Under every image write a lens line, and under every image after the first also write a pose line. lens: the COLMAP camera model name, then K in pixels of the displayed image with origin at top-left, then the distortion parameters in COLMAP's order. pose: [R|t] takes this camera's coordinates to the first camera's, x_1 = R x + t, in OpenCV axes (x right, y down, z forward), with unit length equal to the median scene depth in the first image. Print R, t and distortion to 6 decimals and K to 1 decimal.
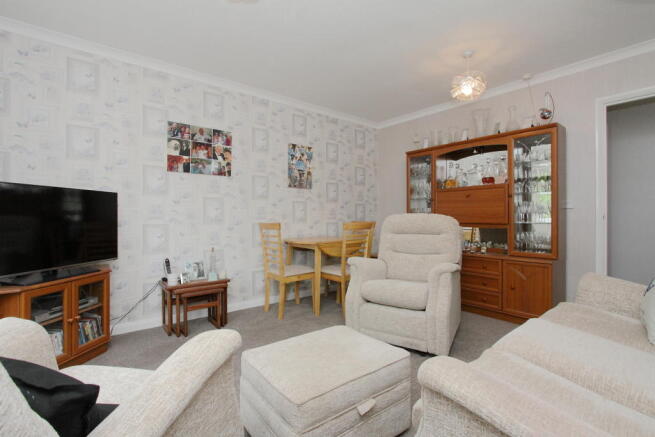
lens RADIAL K [[283.8, 0, 326.1], [0, 283.8, 216.7], [0, 0, 1]] dist [-0.000733, 0.000027]
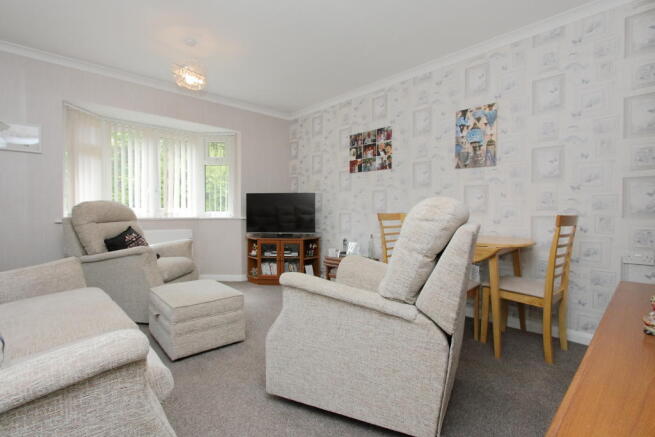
lens RADIAL K [[339.2, 0, 326.3], [0, 339.2, 218.1], [0, 0, 1]] dist [0.000646, -0.000426]
pose [[0.072434, 0.028775, -0.996958, 0.900809], [0.003950, 0.999568, 0.029138, 0.003841], [0.997365, -0.006048, 0.072289, 0.671390]]
